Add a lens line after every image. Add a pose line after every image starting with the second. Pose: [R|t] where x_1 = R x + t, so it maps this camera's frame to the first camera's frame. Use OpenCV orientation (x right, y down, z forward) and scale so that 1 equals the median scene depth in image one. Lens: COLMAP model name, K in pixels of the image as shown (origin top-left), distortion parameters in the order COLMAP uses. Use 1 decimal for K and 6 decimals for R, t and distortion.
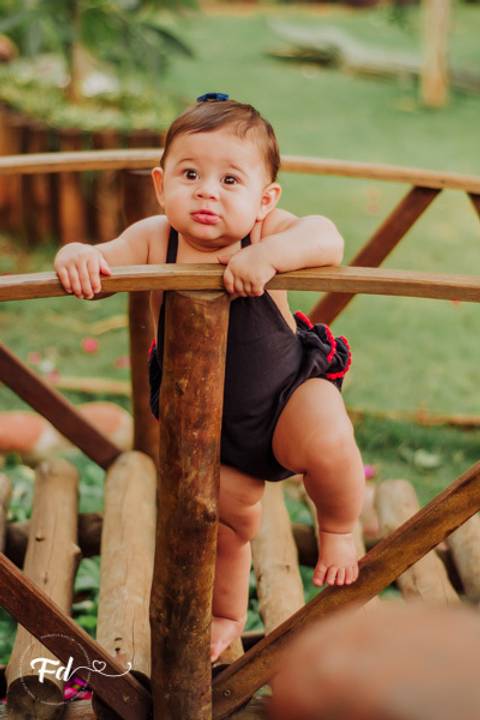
lens RADIAL K [[1153.7, 0, 240.0], [0, 1153.7, 360.0], [0, 0, 1]] dist [-0.172716, 0.039478]
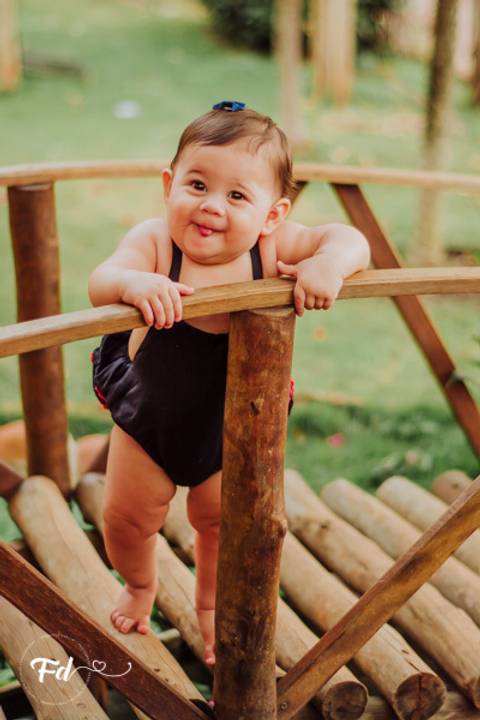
lens RADIAL K [[1132.5, 0, 240.0], [0, 1132.5, 360.0], [0, 0, 1]] dist [-0.148183, -0.090537]
pose [[0.974377, -0.109607, 0.196408, -0.244849], [0.110051, 0.993888, 0.008688, -0.025661], [-0.196160, 0.013150, 0.980484, 0.049564]]
